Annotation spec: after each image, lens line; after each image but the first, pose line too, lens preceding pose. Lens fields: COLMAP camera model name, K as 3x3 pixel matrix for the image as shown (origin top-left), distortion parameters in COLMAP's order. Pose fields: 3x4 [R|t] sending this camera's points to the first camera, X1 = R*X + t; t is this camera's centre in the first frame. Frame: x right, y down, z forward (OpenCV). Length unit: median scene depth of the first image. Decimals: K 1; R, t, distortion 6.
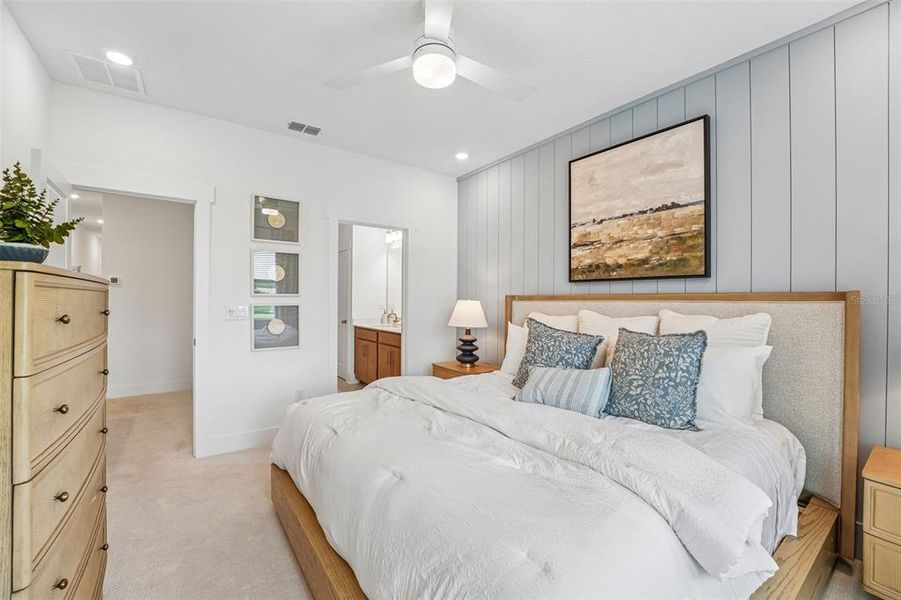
lens RADIAL K [[367.3, 0, 449.6], [0, 367.3, 301.9], [0, 0, 1]] dist [-0.026296, -0.000064]
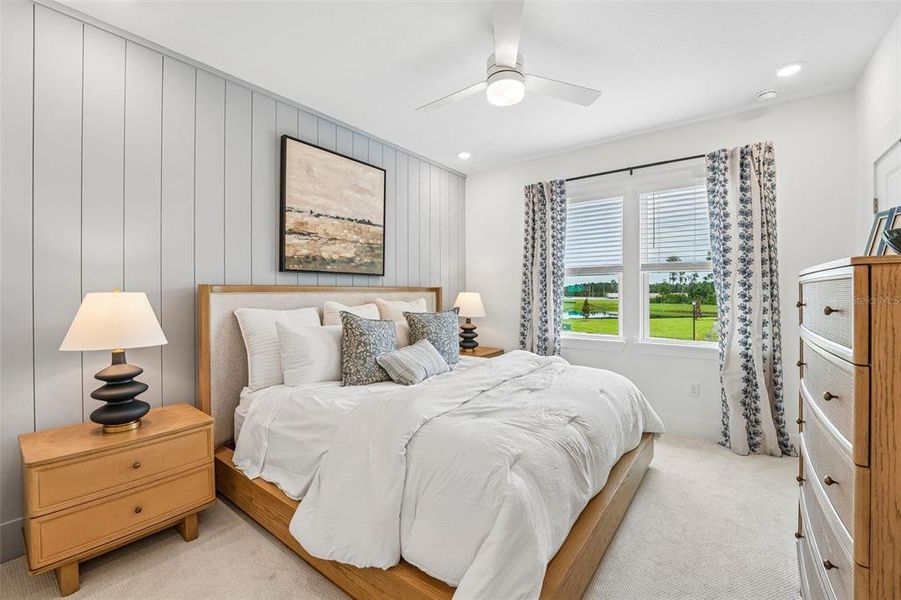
lens RADIAL K [[361.8, 0, 447.9], [0, 361.8, 287.8], [0, 0, 1]] dist [-0.000569, -0.000066]
pose [[-0.237857, 0.010416, 0.971244, -0.693061], [0.002706, 0.999946, -0.010062, -0.004564], [-0.971296, 0.000235, -0.237873, 0.929091]]
